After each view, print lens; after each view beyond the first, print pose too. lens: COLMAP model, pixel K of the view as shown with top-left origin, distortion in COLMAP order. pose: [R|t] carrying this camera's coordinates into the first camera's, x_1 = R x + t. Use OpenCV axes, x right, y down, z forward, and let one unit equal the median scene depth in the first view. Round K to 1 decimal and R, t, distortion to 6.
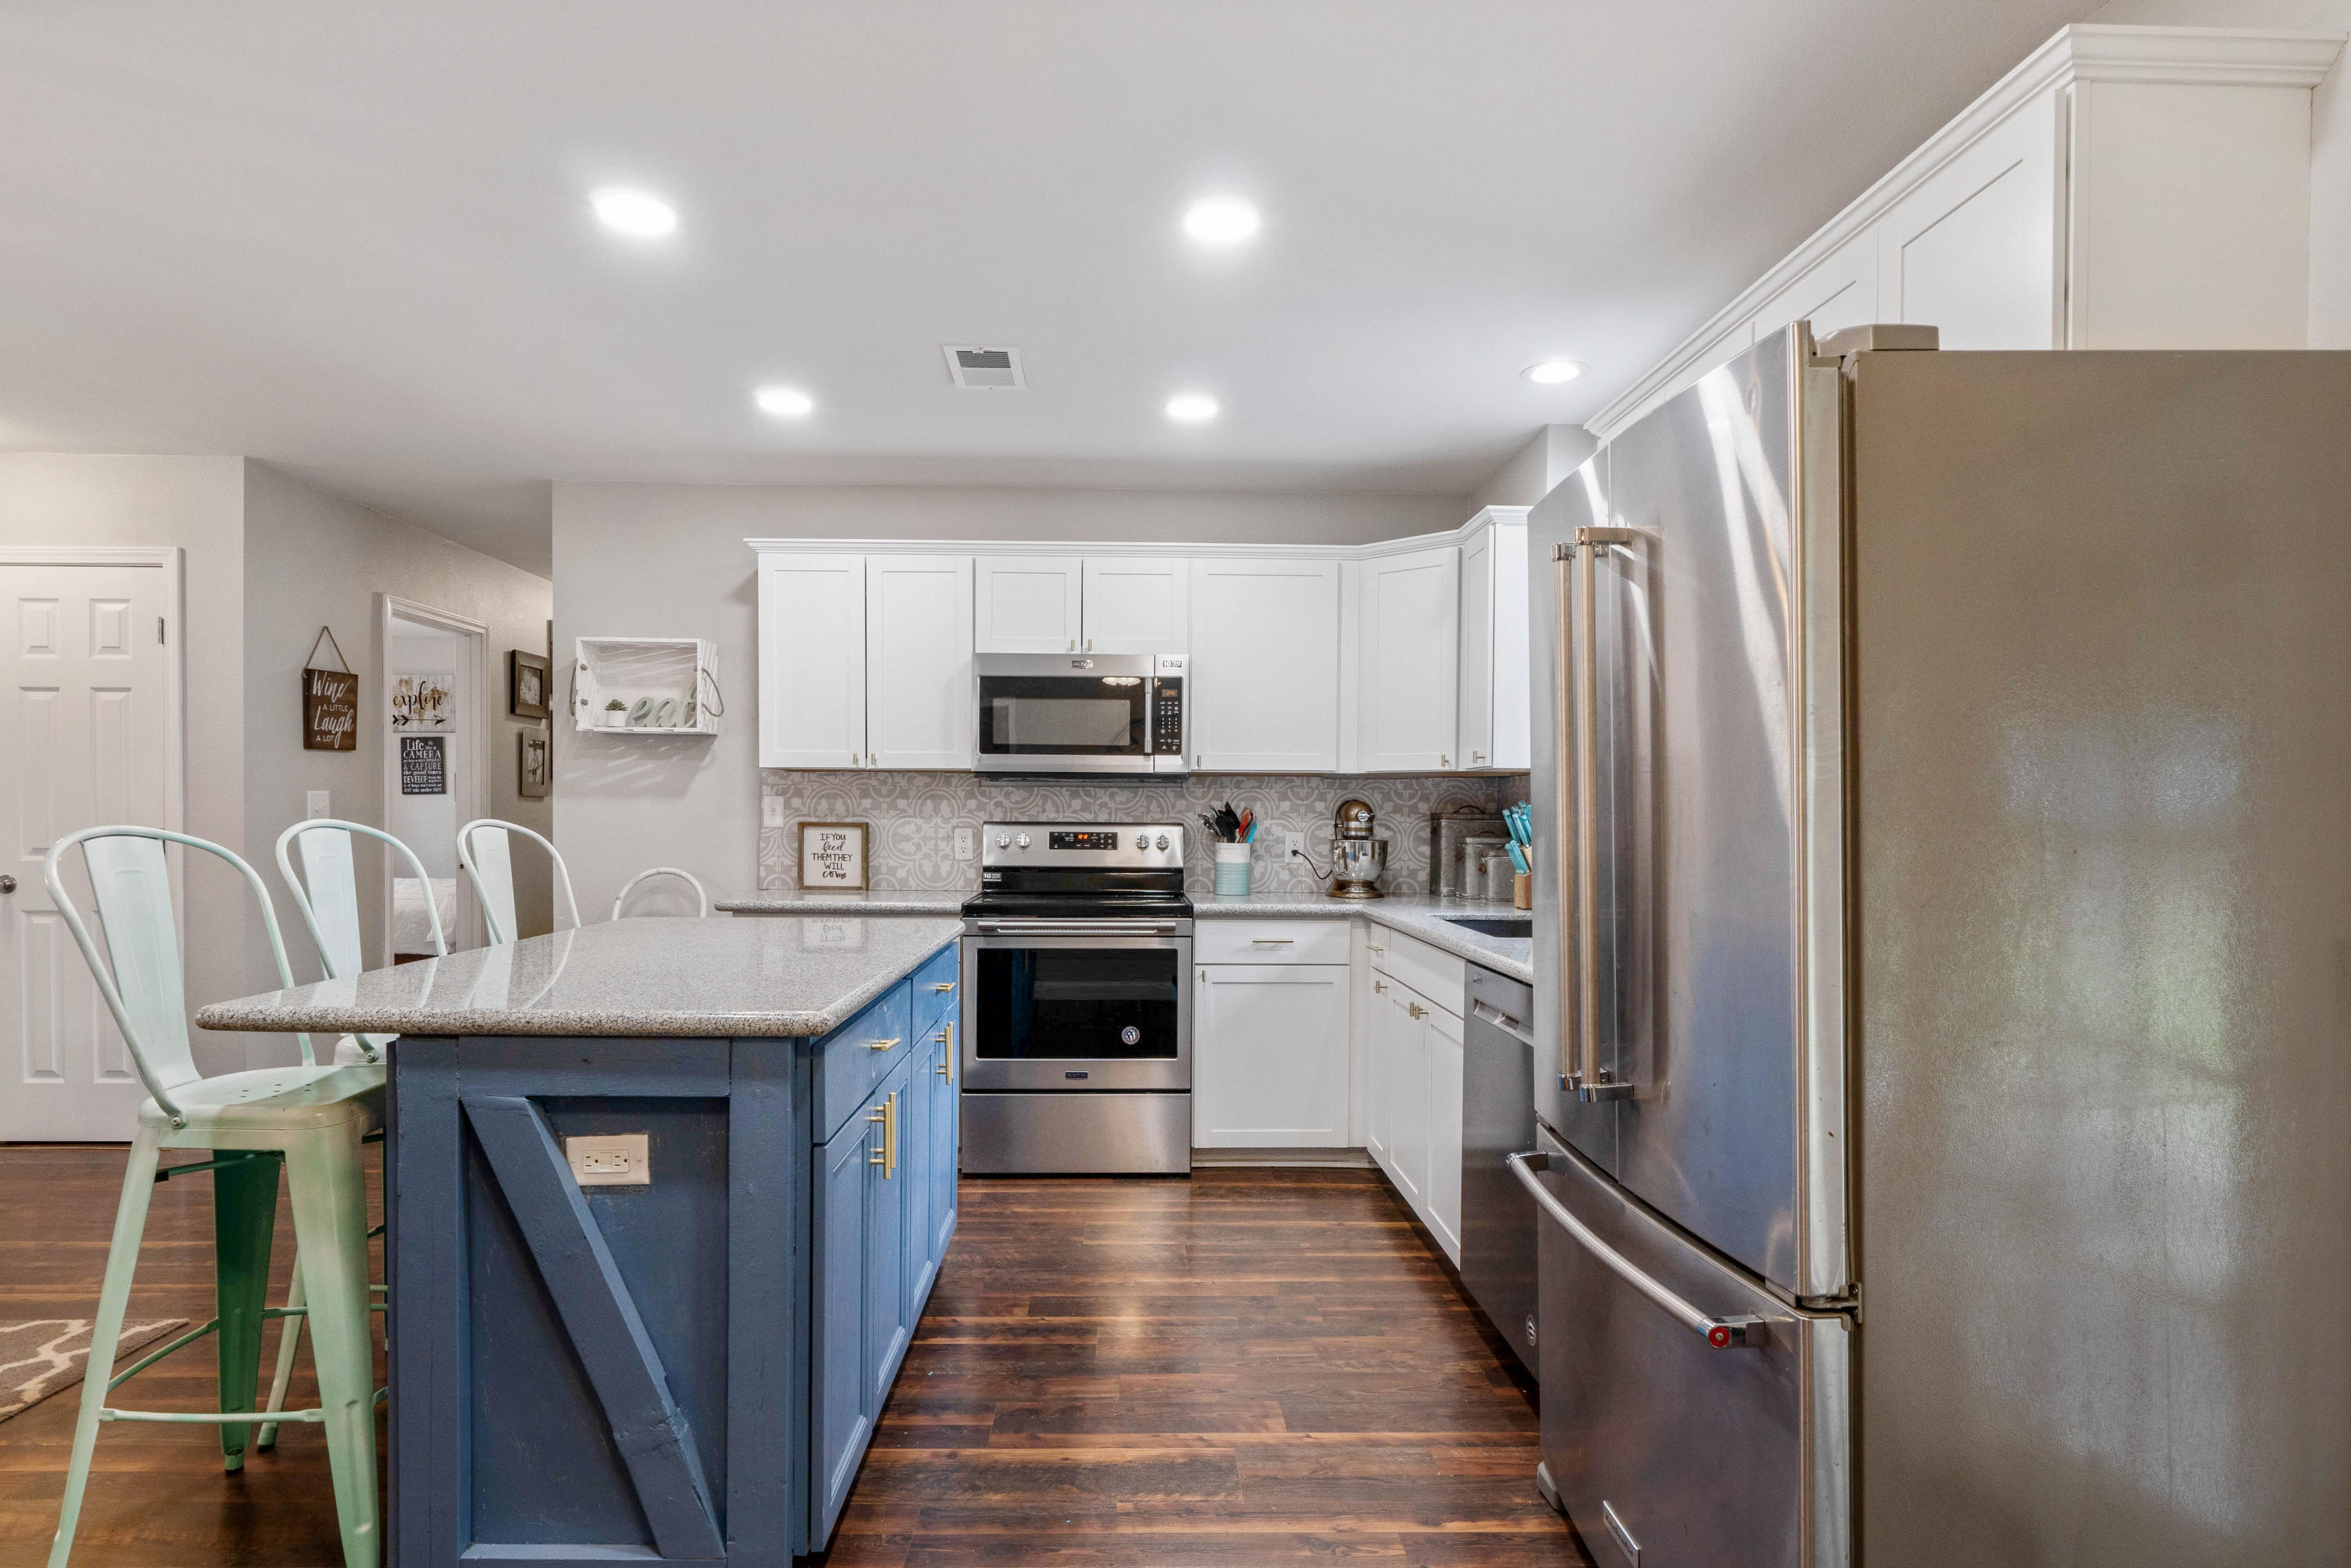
lens RADIAL K [[1276.6, 0, 1143.4], [0, 1276.6, 840.2], [0, 0, 1]] dist [-0.001683, -0.000145]
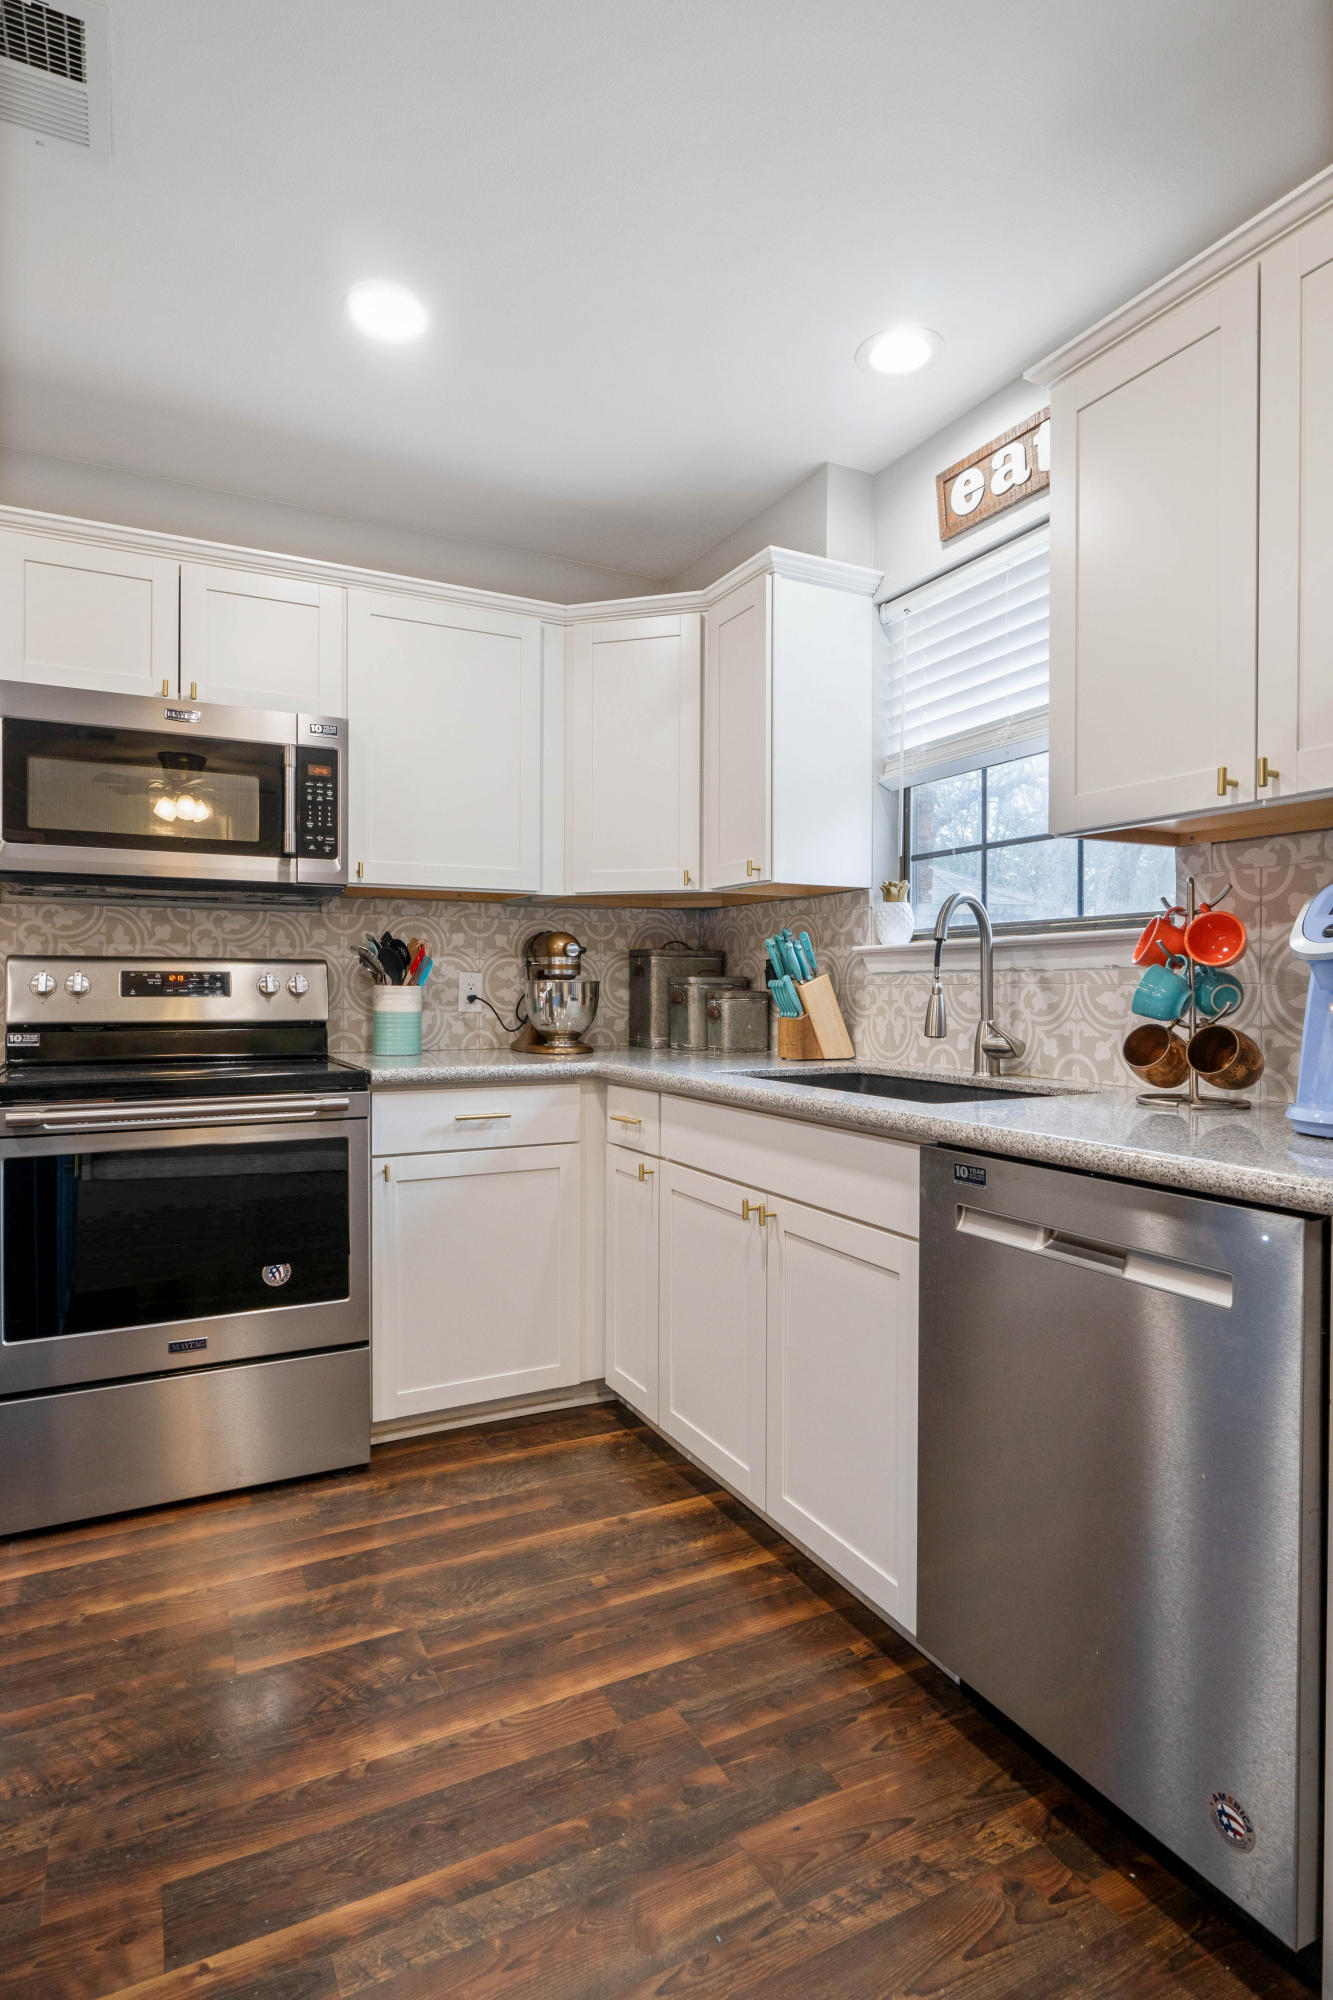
lens RADIAL K [[1072.5, 0, 676.4], [0, 1072.5, 990.2], [0, 0, 1]] dist [-0.003536, 0.000175]
pose [[0.898088, -0.006534, 0.439767, -0.061246], [0.012636, 0.999860, -0.010950, 0.014054], [-0.439634, 0.015390, 0.898045, 0.372375]]
